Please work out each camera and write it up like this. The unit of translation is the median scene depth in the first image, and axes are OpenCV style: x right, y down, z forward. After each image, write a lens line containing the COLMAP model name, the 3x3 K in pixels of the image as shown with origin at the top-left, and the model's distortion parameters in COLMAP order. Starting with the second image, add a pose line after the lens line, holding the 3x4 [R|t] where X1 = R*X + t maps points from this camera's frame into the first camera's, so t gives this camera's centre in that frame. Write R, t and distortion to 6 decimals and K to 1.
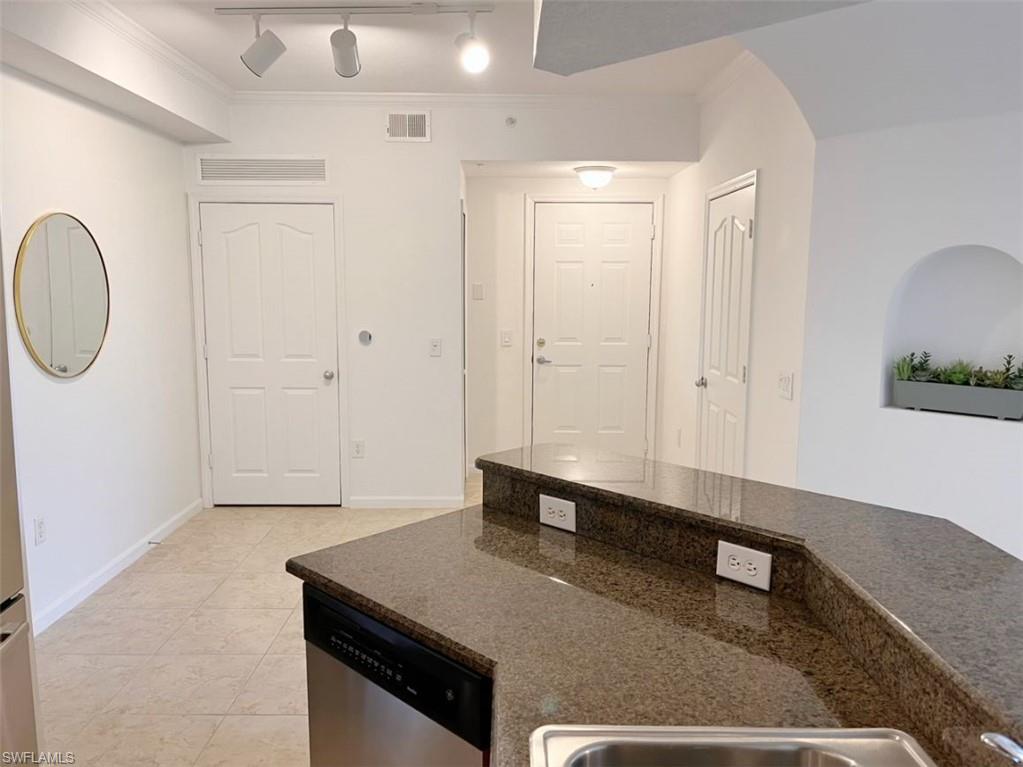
lens RADIAL K [[776.7, 0, 509.1], [0, 776.7, 384.6], [0, 0, 1]] dist [0.057416, -0.059164]
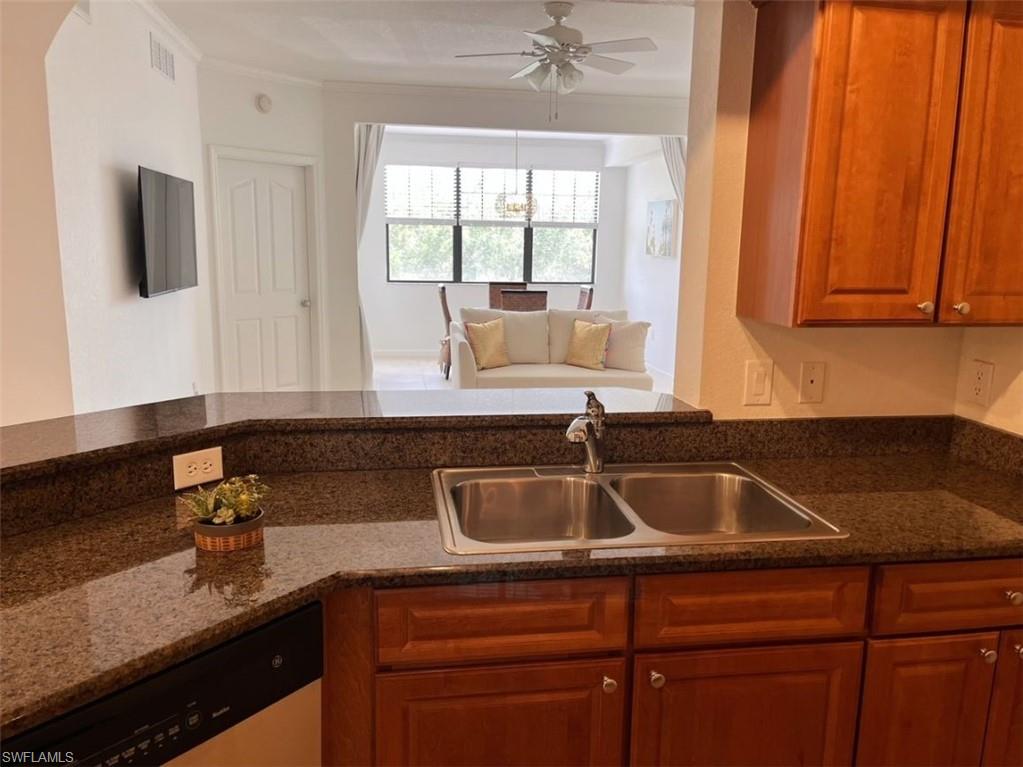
lens RADIAL K [[776.7, 0, 510.2], [0, 776.7, 381.7], [0, 0, 1]] dist [0.057416, -0.059164]
pose [[-0.161584, -0.177143, 0.970830, -0.824178], [0.109218, 0.974504, 0.195991, -0.052277], [-0.980797, 0.137701, -0.138117, 0.729277]]
